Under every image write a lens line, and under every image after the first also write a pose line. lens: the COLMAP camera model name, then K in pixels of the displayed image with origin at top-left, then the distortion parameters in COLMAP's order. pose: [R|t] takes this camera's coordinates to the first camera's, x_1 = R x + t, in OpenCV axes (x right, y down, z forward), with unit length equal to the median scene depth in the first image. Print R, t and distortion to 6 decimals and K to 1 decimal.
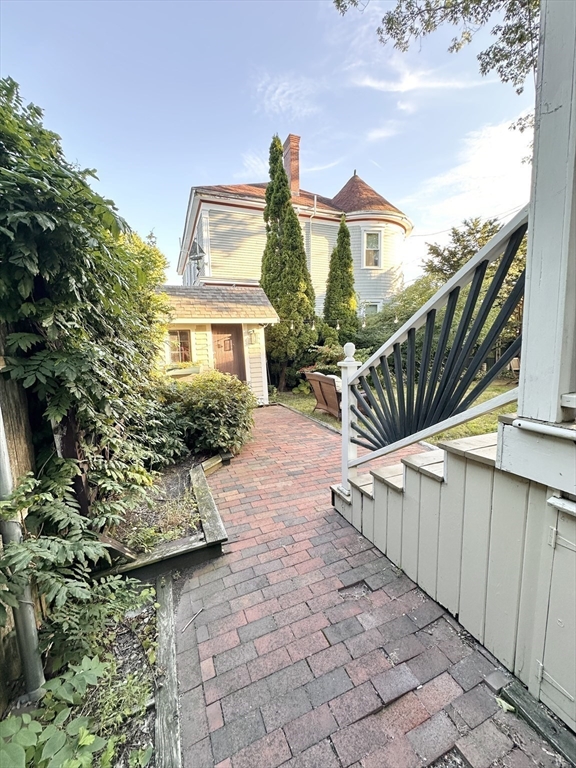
lens RADIAL K [[307.7, 0, 290.0], [0, 307.7, 384.6], [0, 0, 1]] dist [-0.000347, 0.000111]
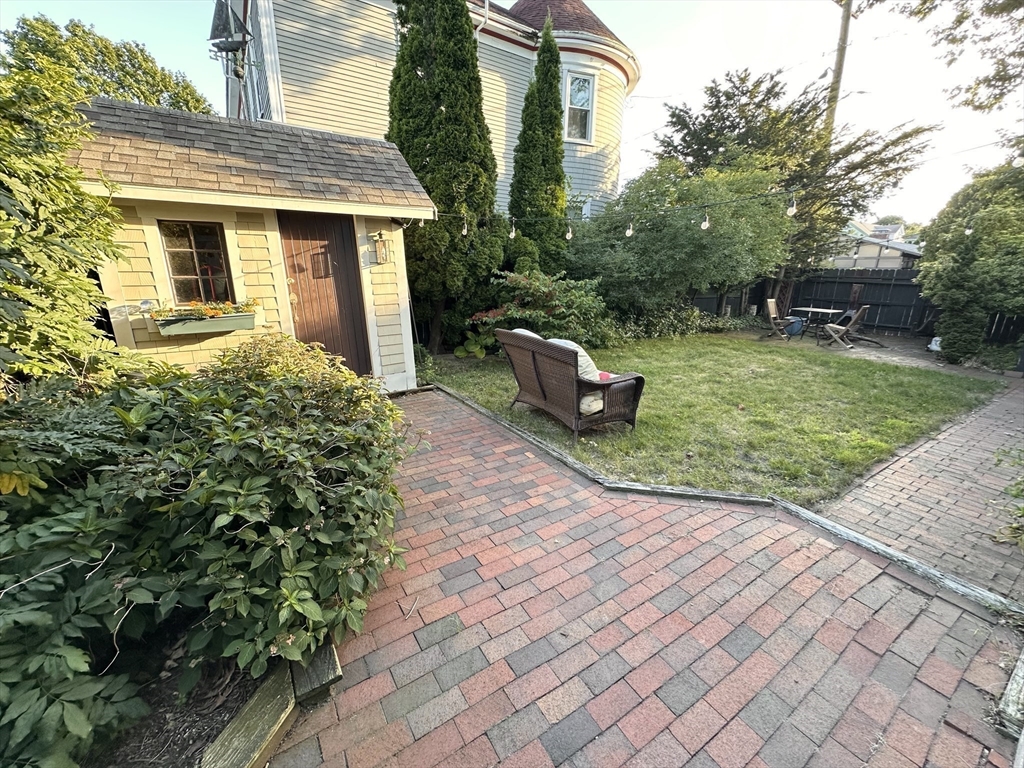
lens RADIAL K [[410.3, 0, 514.0], [0, 410.3, 383.5], [0, 0, 1]] dist [-0.000347, 0.000111]
pose [[0.979313, -0.020583, 0.201304, -0.041339], [-0.008656, 0.989641, 0.143303, -0.035942], [-0.202168, -0.142081, 0.968990, 0.271192]]
